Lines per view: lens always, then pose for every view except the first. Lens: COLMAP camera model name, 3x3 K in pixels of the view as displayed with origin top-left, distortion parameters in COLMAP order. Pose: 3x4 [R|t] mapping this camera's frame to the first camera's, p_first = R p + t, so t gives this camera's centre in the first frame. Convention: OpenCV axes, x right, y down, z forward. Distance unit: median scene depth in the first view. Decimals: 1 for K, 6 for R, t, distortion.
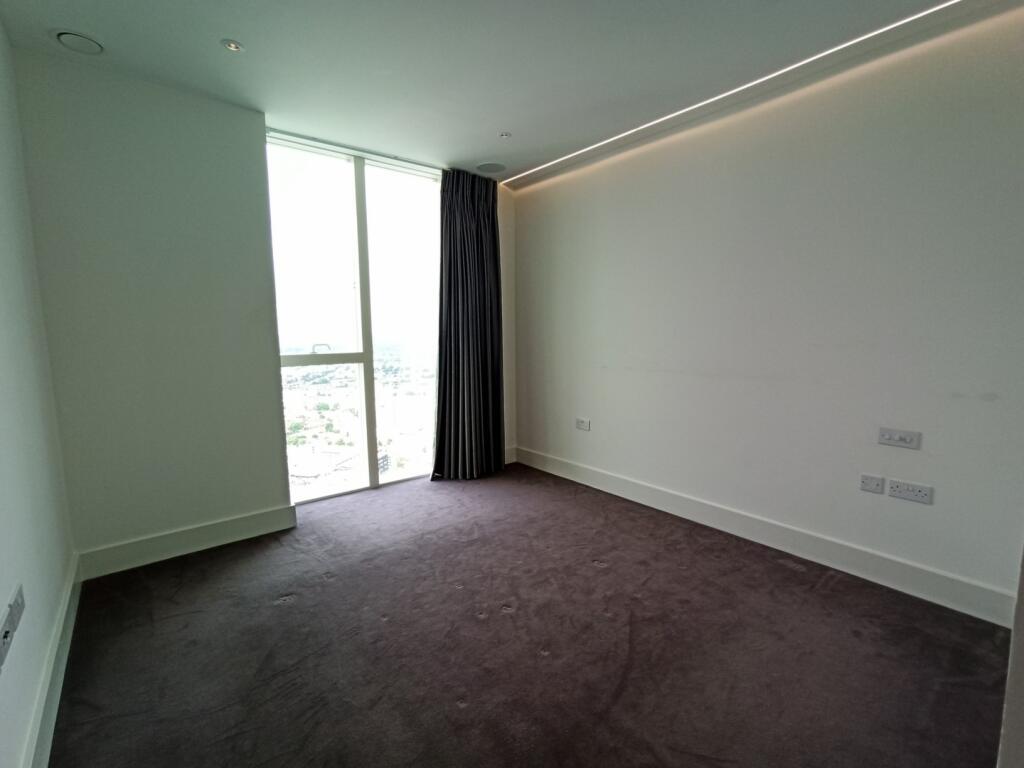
lens RADIAL K [[464.8, 0, 515.8], [0, 464.8, 386.4], [0, 0, 1]] dist [-0.043203, 0.033137]
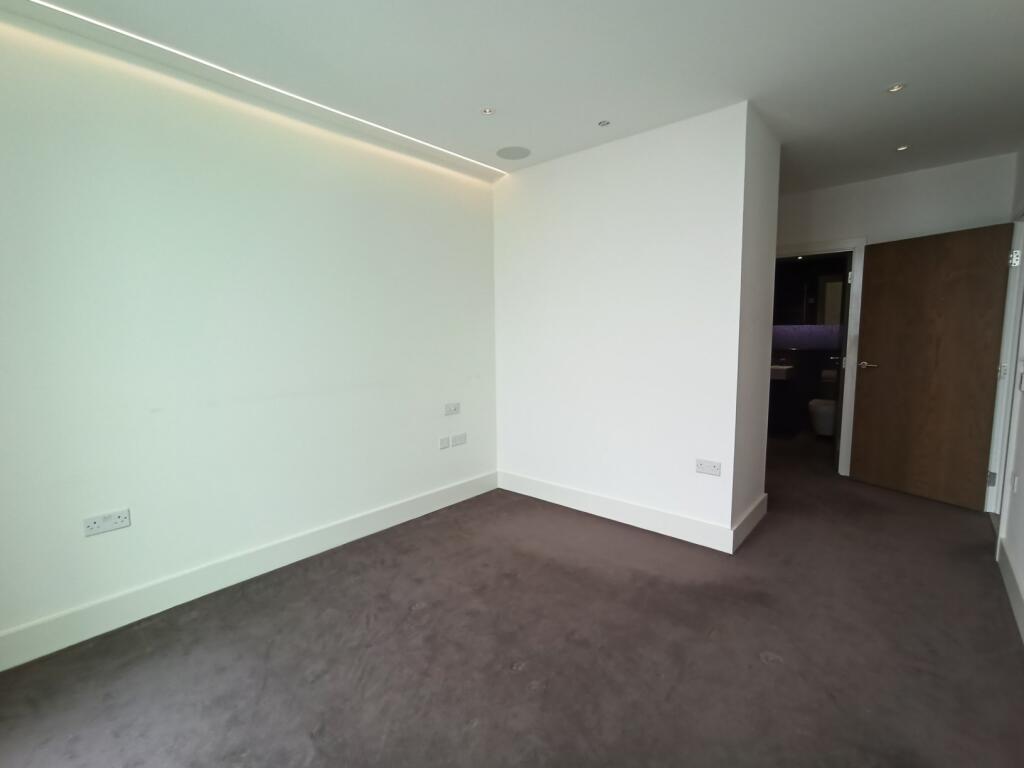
lens RADIAL K [[464.8, 0, 515.8], [0, 464.8, 386.4], [0, 0, 1]] dist [-0.043203, 0.033137]
pose [[-0.165226, -0.083008, 0.982756, -0.605979], [0.147909, 0.983097, 0.107904, -0.080904], [-0.975102, 0.163188, -0.150155, 0.798983]]
